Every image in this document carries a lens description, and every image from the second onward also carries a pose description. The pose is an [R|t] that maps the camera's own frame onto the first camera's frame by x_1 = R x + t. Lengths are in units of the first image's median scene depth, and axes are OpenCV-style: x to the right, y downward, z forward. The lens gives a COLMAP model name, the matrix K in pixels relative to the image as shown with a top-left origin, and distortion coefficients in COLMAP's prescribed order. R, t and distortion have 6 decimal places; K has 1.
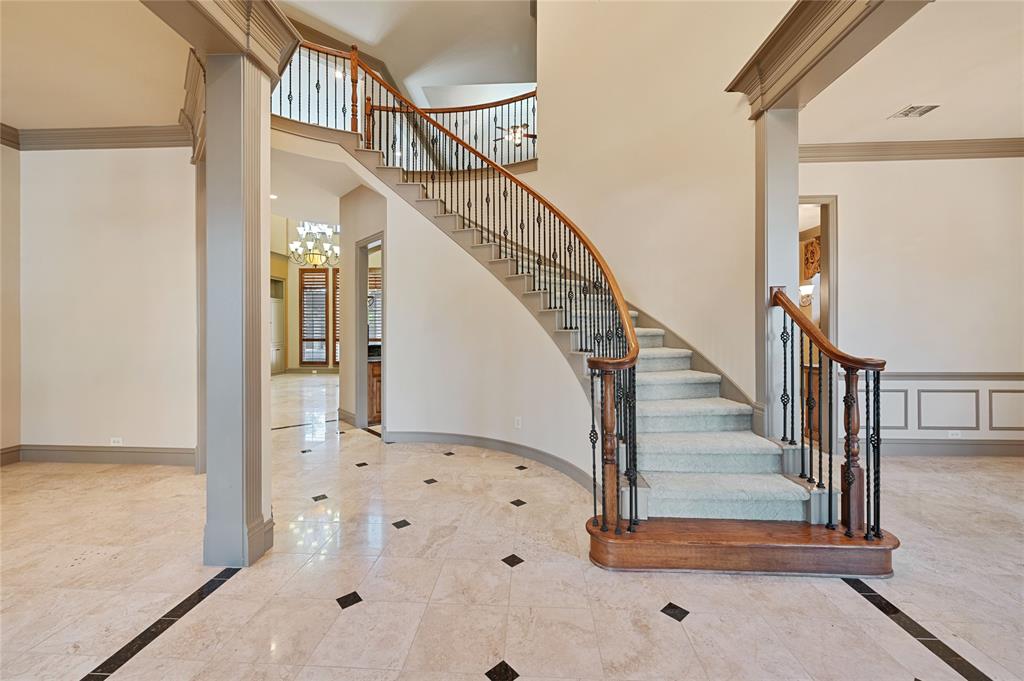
lens RADIAL K [[411.3, 0, 513.4], [0, 411.3, 335.2], [0, 0, 1]] dist [0.002739, 0.000109]
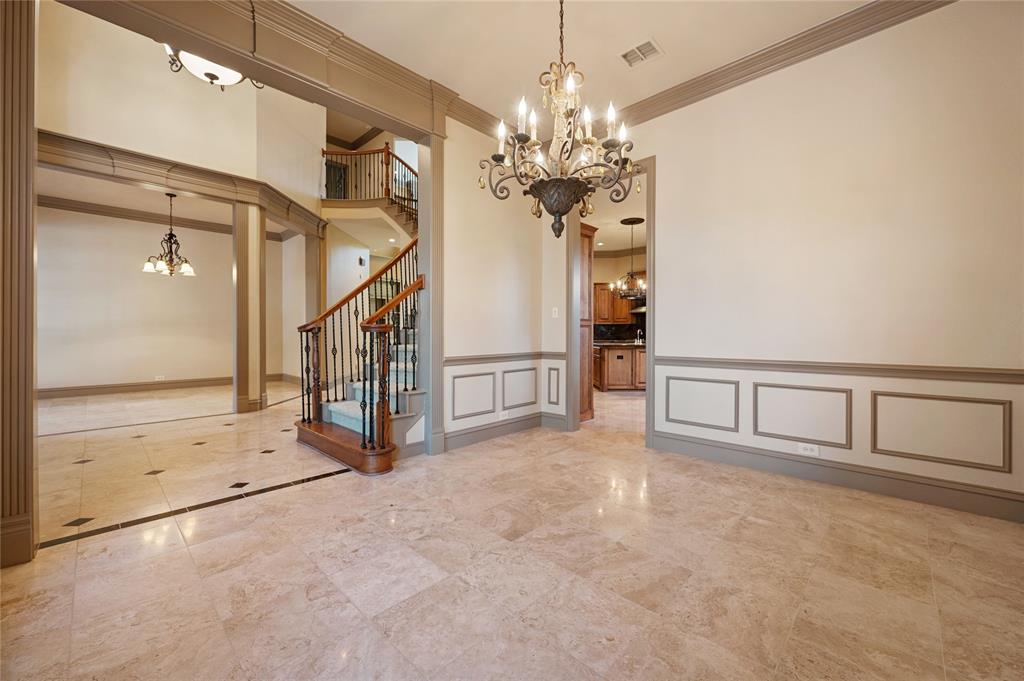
lens RADIAL K [[411.3, 0, 508.2], [0, 411.3, 335.4], [0, 0, 1]] dist [0.002739, 0.000109]
pose [[0.744309, 0.002938, -0.667829, 1.160899], [0.001755, 0.999978, 0.006355, 0.037886], [0.667833, -0.005903, 0.744287, 0.124418]]
